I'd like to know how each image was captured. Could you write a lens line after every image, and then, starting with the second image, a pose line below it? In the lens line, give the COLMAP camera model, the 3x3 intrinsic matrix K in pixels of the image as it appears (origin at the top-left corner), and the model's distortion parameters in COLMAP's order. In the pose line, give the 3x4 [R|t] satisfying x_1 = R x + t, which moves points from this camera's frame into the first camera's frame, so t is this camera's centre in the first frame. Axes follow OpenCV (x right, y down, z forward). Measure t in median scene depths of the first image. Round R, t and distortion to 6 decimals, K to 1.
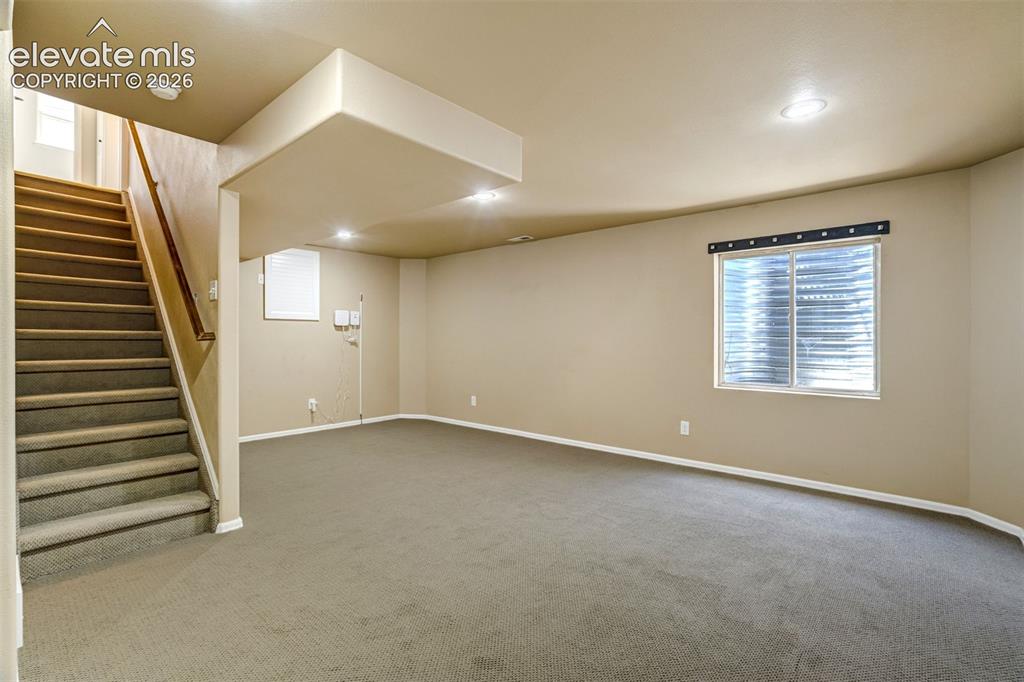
lens RADIAL K [[484.3, 0, 518.3], [0, 484.3, 341.8], [0, 0, 1]] dist [-0.058338, 0.075329]
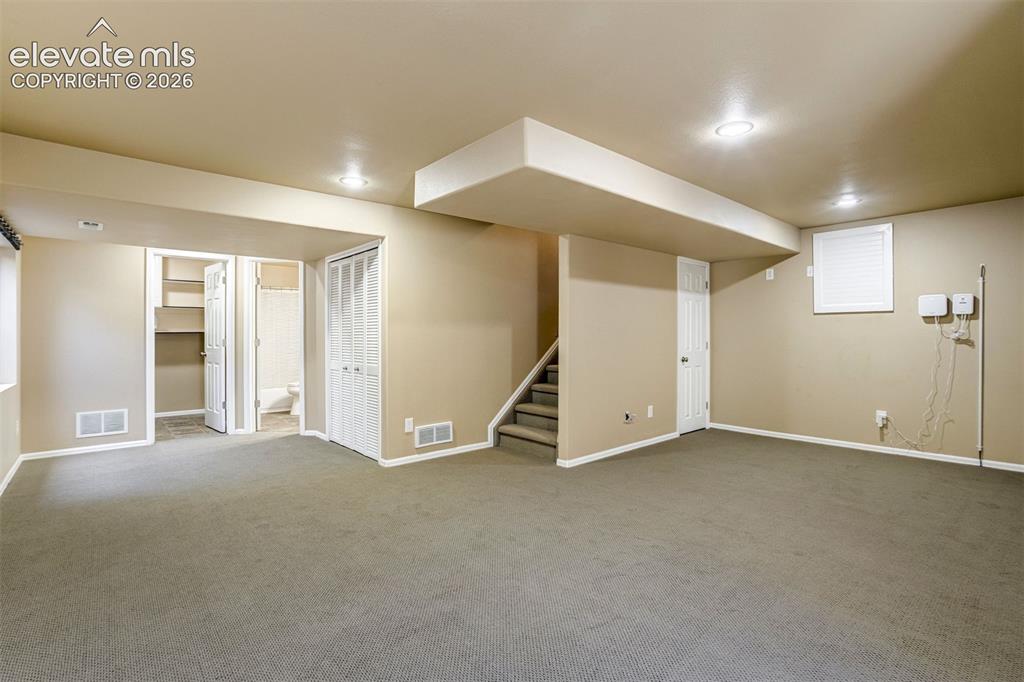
lens RADIAL K [[473.6, 0, 513.7], [0, 473.6, 337.5], [0, 0, 1]] dist [-0.016499, 0.000376]
pose [[-0.125045, 0.001107, -0.992151, 0.408571], [-0.002642, 0.999995, 0.001449, -0.001408], [0.992148, 0.002802, -0.125041, 0.493130]]
